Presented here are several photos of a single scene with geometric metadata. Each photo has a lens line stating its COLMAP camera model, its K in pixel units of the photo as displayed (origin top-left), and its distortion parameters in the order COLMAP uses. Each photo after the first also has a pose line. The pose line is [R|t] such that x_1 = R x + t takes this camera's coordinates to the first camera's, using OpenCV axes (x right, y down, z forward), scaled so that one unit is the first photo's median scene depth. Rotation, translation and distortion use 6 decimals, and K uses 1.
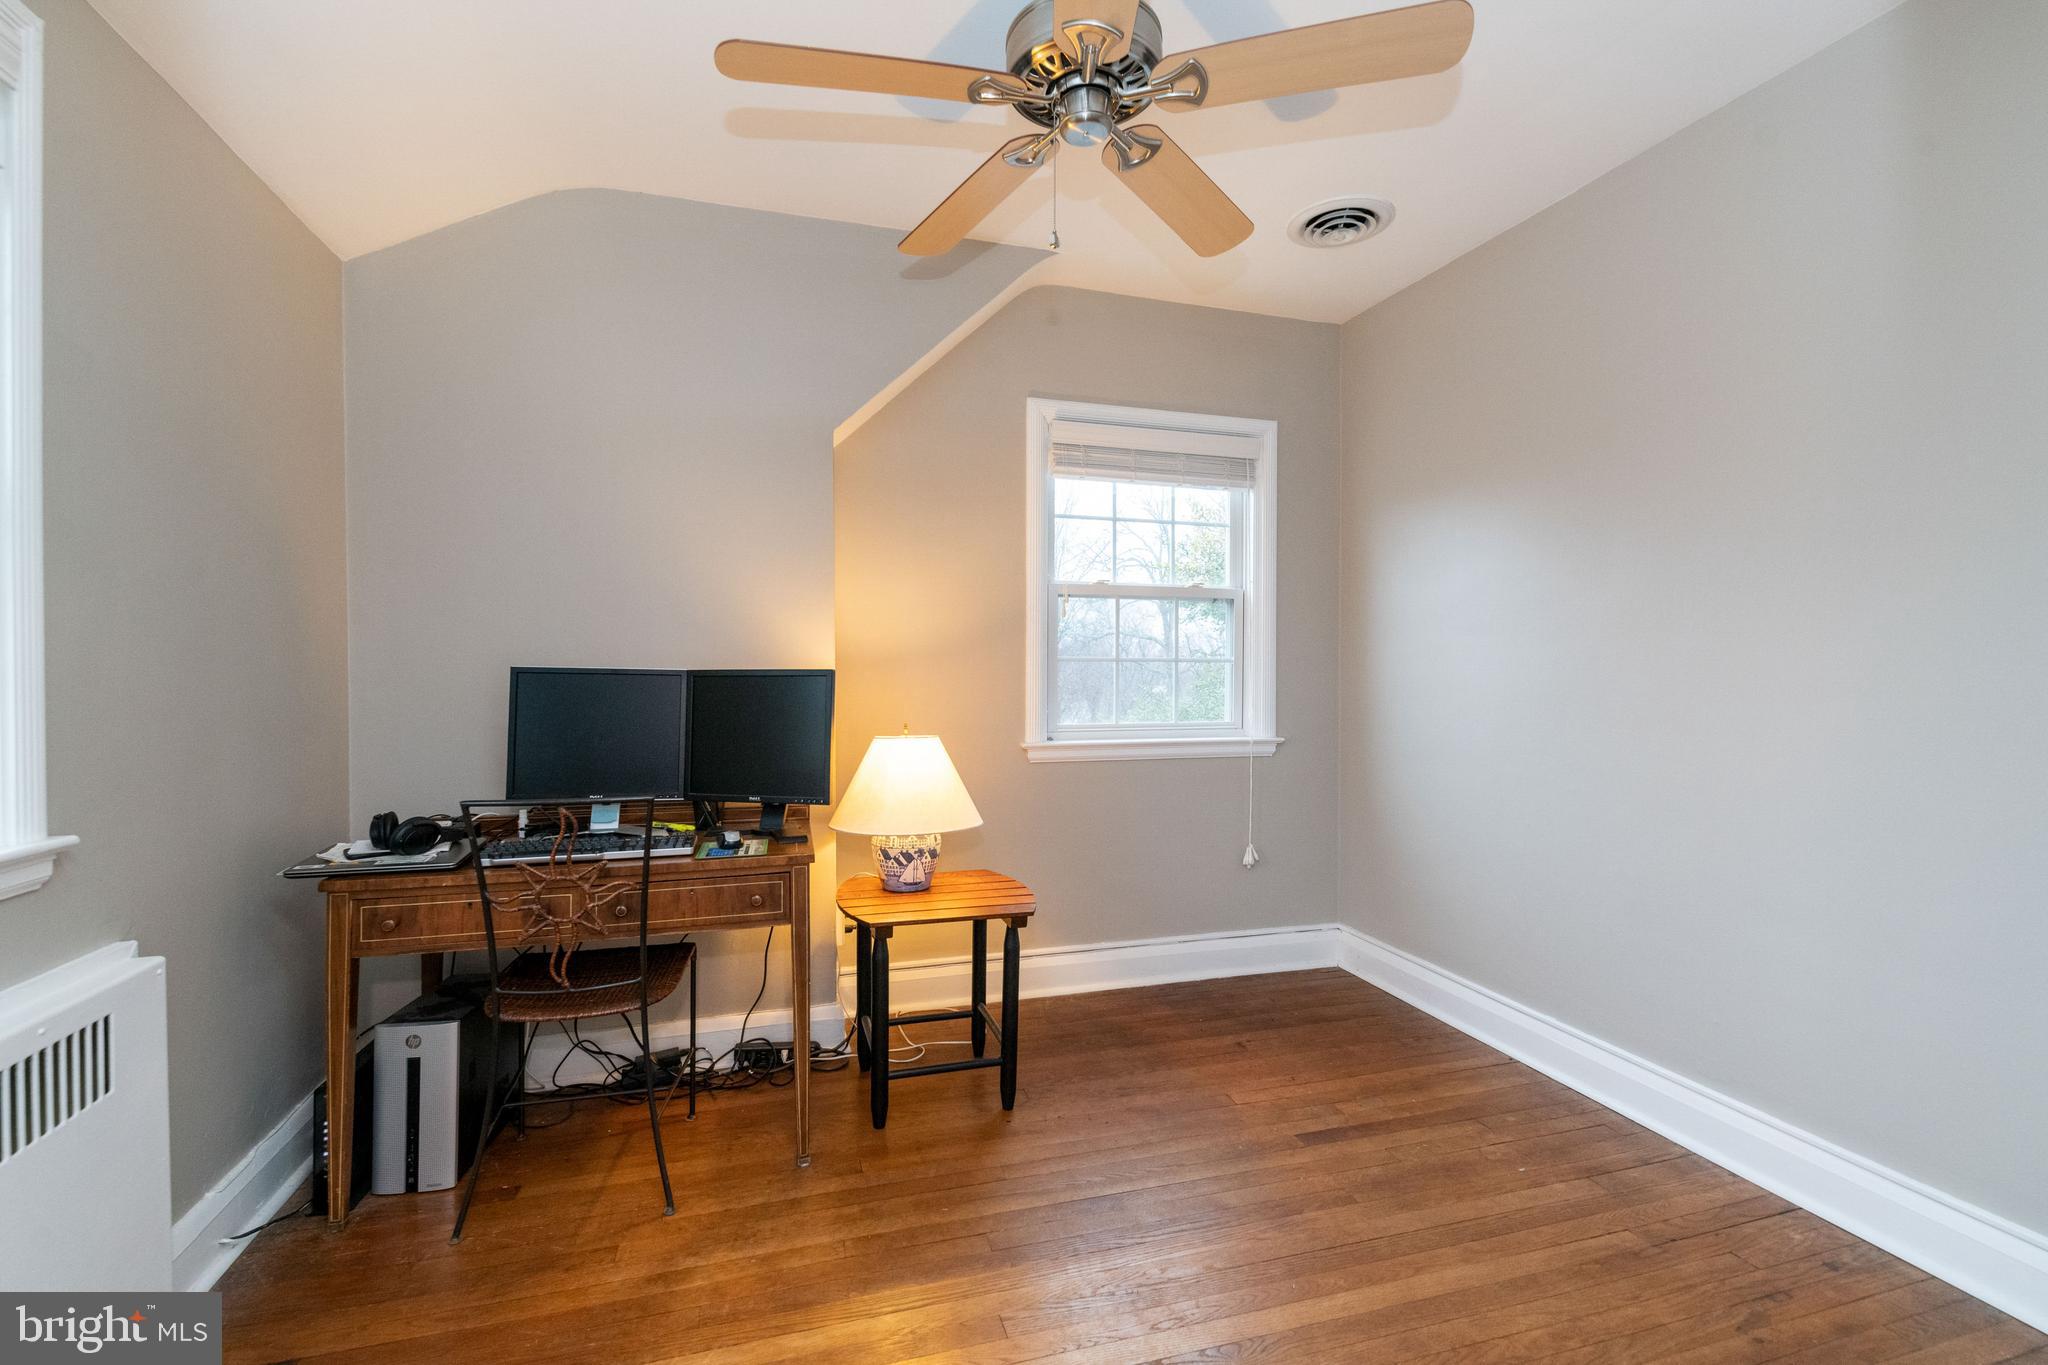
lens RADIAL K [[888.7, 0, 1027.9], [0, 888.7, 680.1], [0, 0, 1]] dist [0.028328, -0.012145]
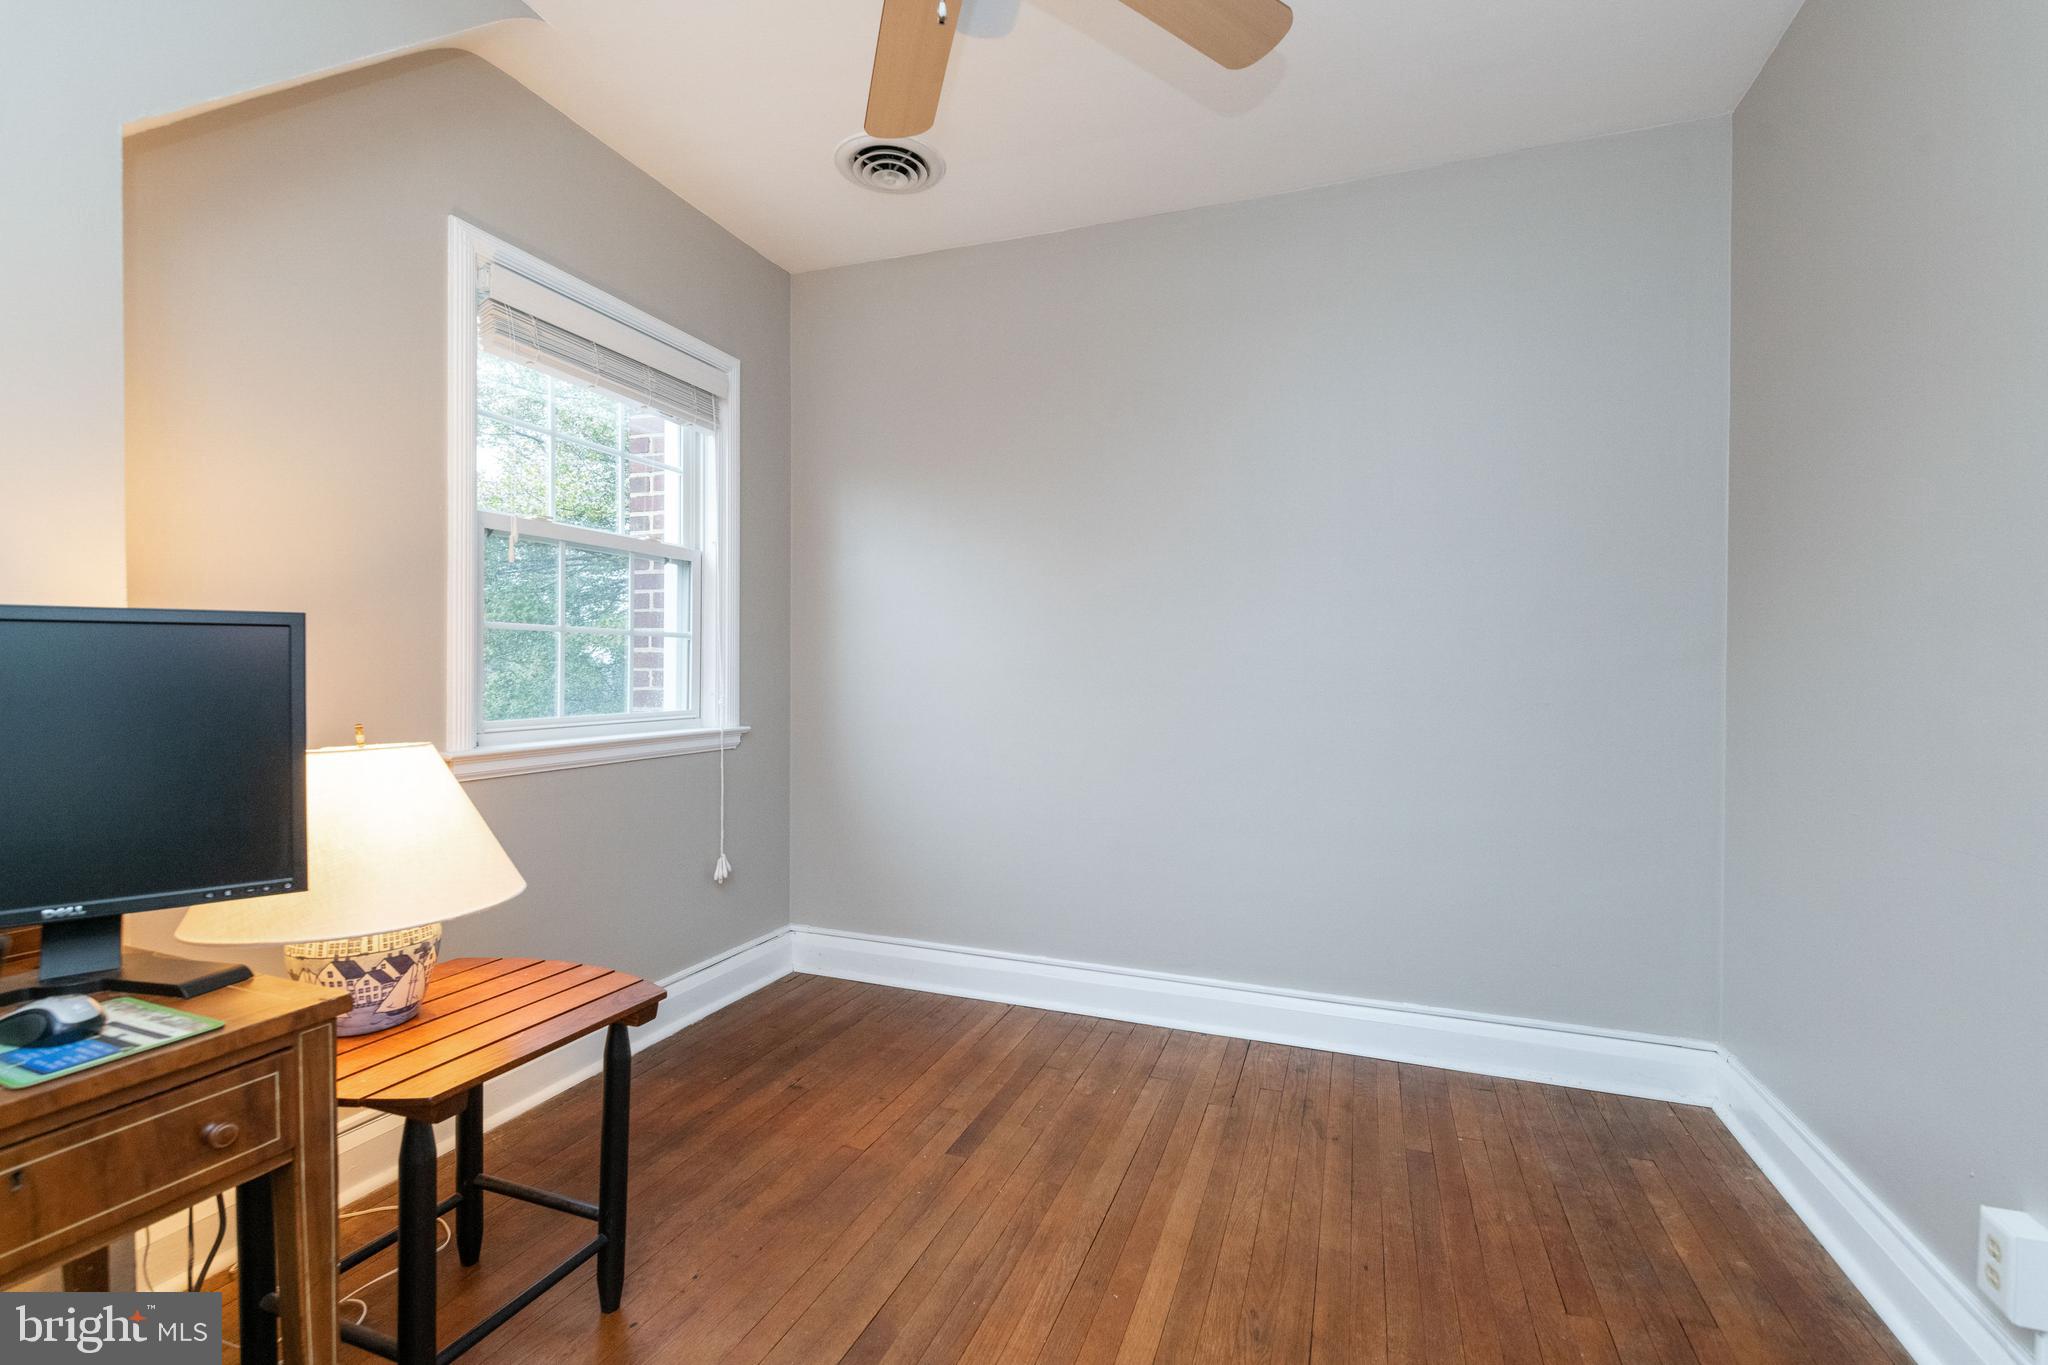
lens RADIAL K [[888.7, 0, 1027.9], [0, 888.7, 680.1], [0, 0, 1]] dist [0.028328, -0.012145]
pose [[0.617536, -0.012587, 0.786442, -0.291409], [0.012952, 0.999899, 0.005833, 0.022877], [-0.786436, 0.006584, 0.617637, 0.309749]]
